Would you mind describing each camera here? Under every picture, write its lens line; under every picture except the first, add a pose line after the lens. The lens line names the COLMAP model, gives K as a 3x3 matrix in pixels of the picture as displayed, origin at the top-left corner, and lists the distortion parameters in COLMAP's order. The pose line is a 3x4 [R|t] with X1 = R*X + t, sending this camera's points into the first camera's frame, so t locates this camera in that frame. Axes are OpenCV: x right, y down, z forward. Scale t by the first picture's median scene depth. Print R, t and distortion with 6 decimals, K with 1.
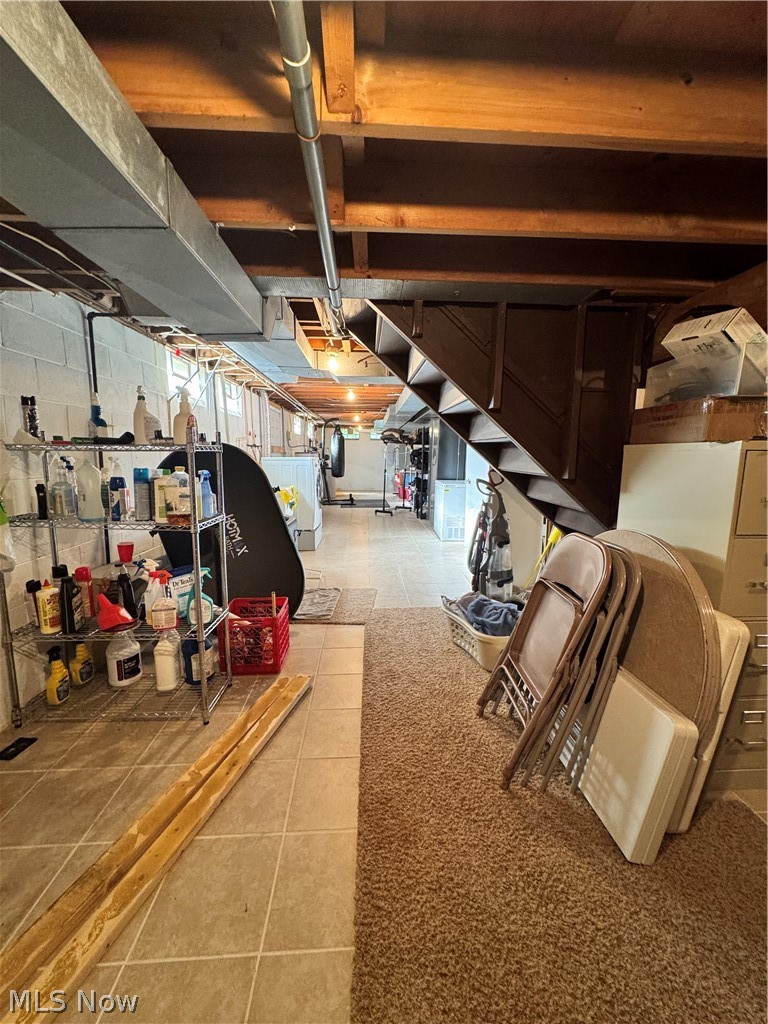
lens RADIAL K [[412.1, 0, 385.1], [0, 412.1, 512.2], [0, 0, 1]] dist [-0.001337, -0.000057]
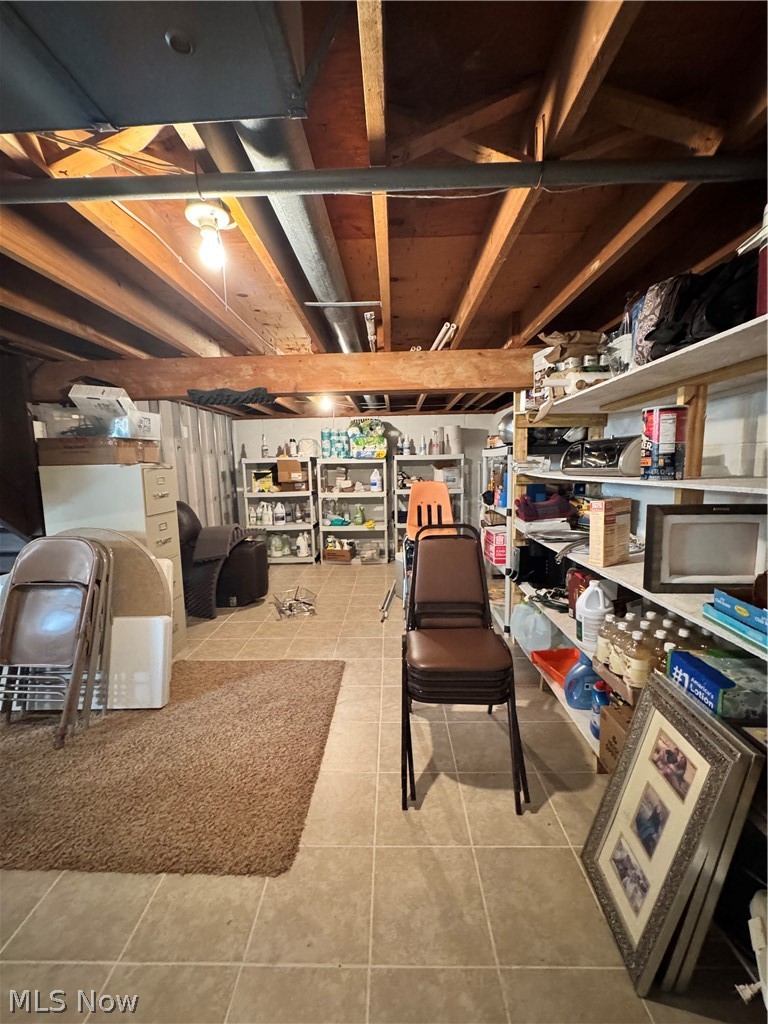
lens RADIAL K [[412.1, 0, 384.1], [0, 412.1, 513.5], [0, 0, 1]] dist [-0.001337, -0.000057]
pose [[0.076452, -0.128470, 0.988762, -0.806002], [0.163063, 0.979924, 0.114713, 0.006220], [-0.983649, 0.152460, 0.095866, -0.173784]]
